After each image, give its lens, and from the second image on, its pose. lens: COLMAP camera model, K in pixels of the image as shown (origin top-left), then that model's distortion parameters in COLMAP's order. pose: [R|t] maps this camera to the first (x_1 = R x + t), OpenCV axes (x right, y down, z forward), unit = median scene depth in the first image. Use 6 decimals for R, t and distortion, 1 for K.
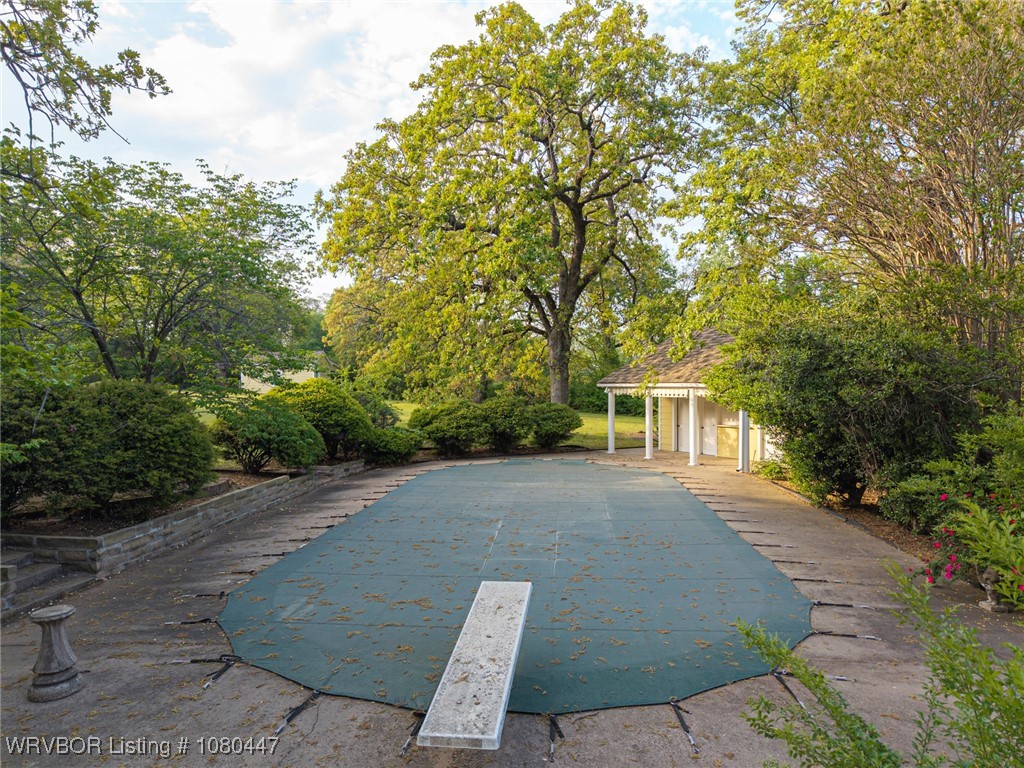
lens RADIAL K [[715.7, 0, 512.0], [0, 715.7, 384.0], [0, 0, 1]] dist [0.001846, 0.000180]
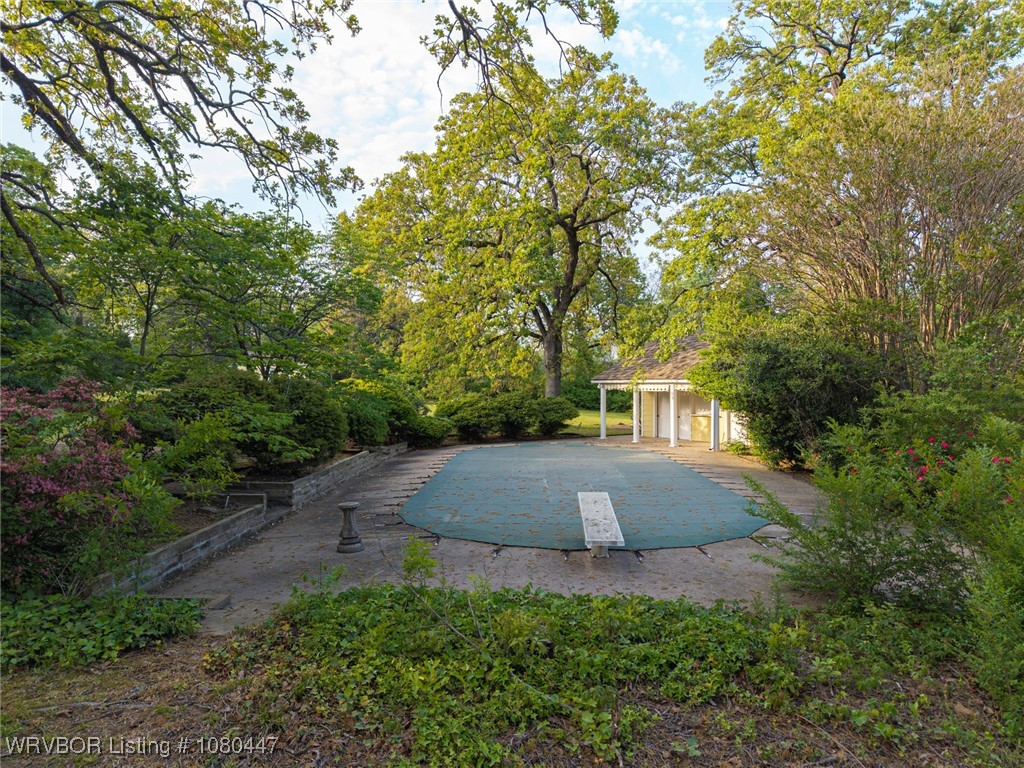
lens RADIAL K [[714.8, 0, 512.0], [0, 714.8, 384.0], [0, 0, 1]] dist [0.003383, 0.000744]
pose [[0.998593, -0.000857, 0.053023, -0.082254], [0.000839, 1.000000, 0.000374, 0.005231], [-0.053023, -0.000329, 0.998593, -0.193694]]
